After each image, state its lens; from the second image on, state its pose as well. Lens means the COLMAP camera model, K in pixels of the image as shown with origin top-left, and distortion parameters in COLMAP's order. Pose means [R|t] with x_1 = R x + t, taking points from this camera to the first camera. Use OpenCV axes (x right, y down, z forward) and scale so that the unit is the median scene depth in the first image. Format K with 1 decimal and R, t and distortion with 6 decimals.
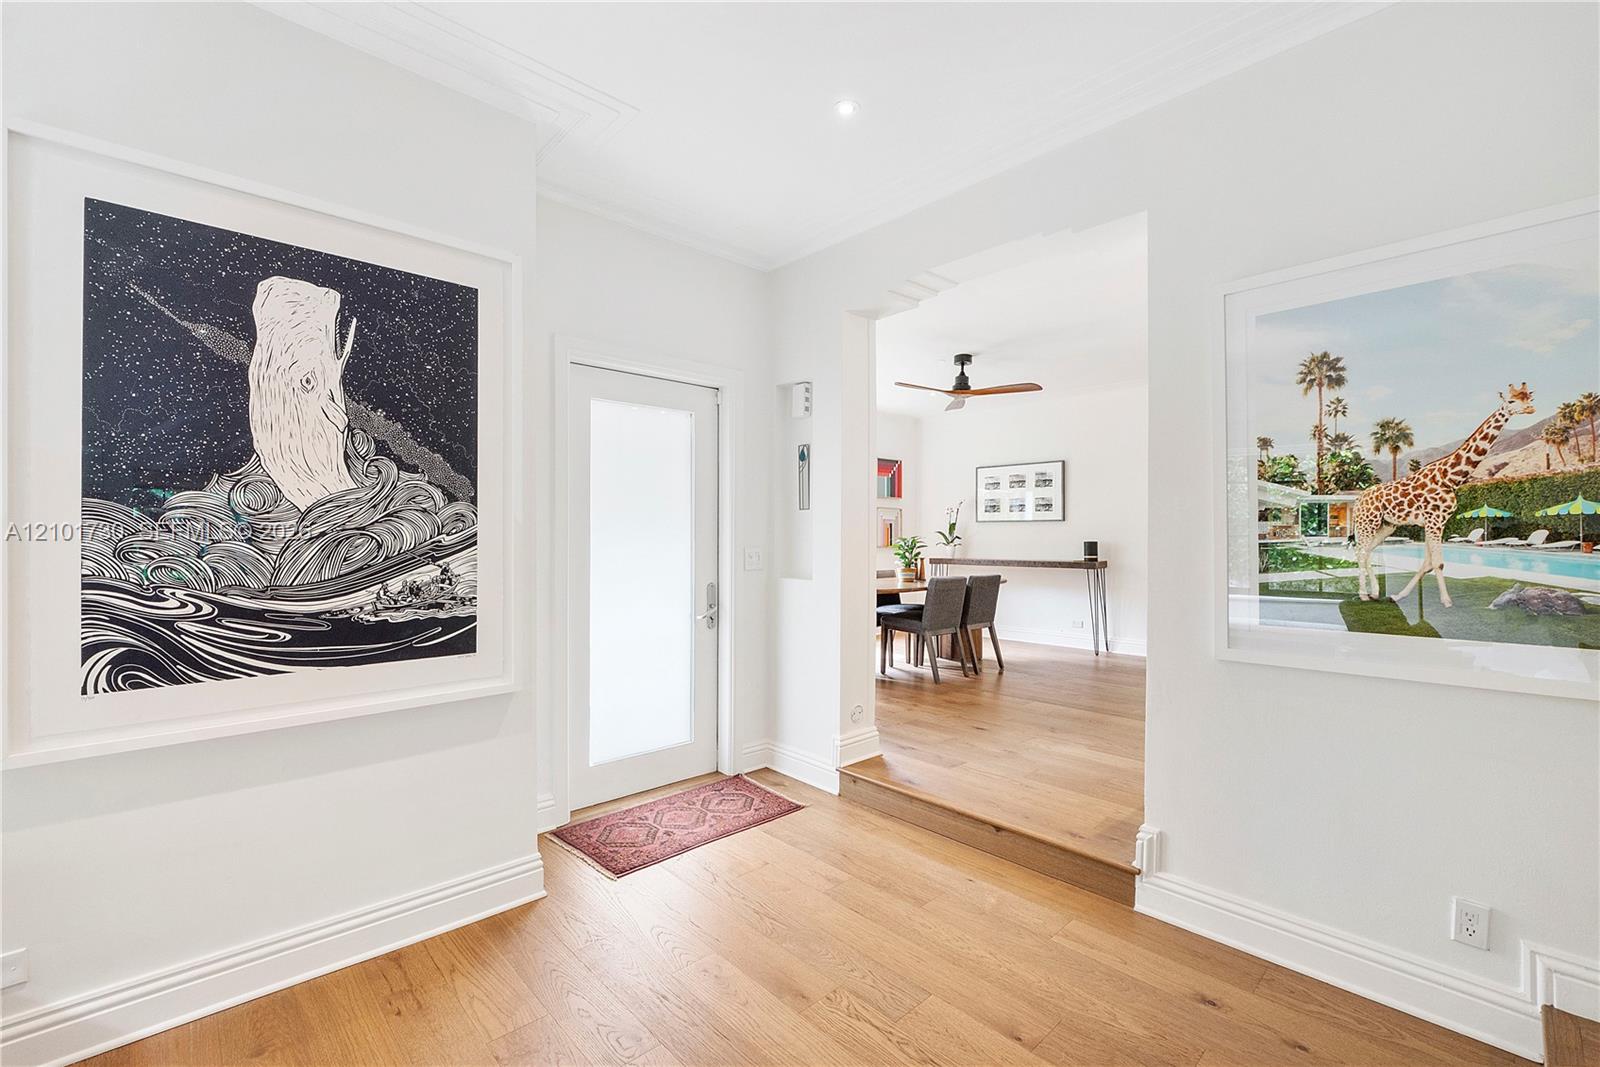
lens RADIAL K [[680.2, 0, 805.4], [0, 680.2, 534.5], [0, 0, 1]] dist [-0.005191, -0.000484]
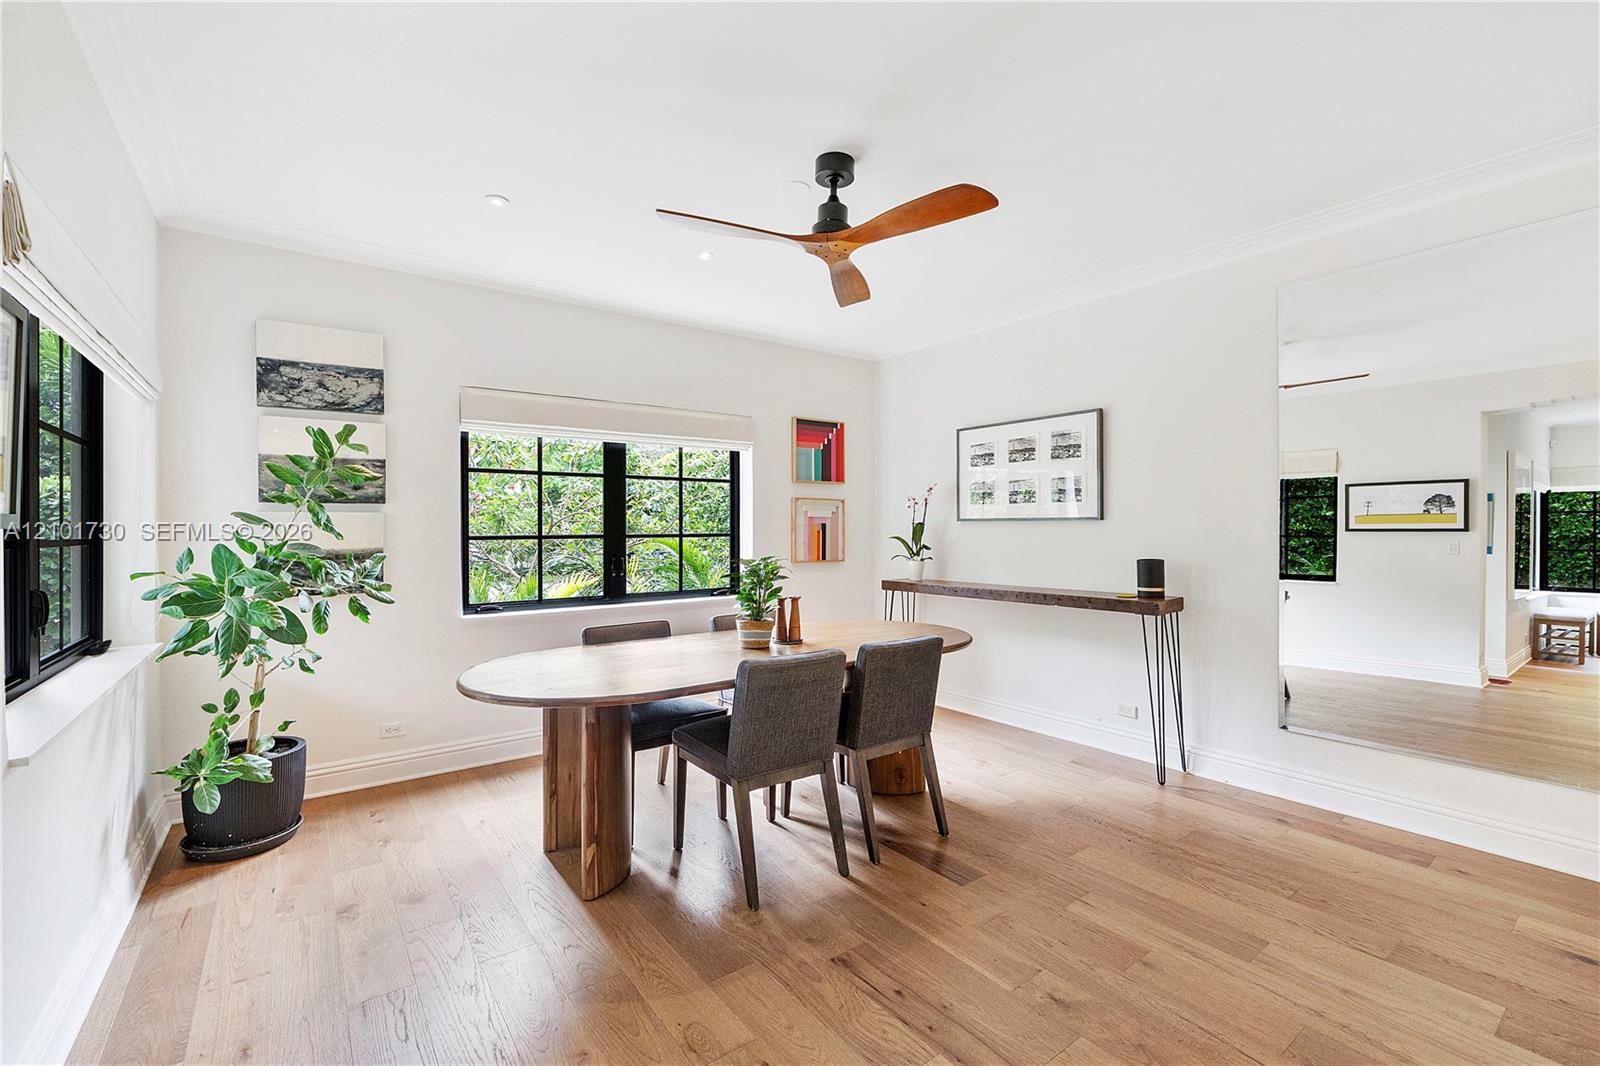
lens RADIAL K [[680.2, 0, 812.1], [0, 680.2, 525.6], [0, 0, 1]] dist [-0.005191, -0.000484]
pose [[0.994435, -0.003184, -0.105307, 0.668183], [0.002978, 0.999993, -0.002112, -0.046830], [0.105313, 0.001786, 0.994437, 1.399922]]
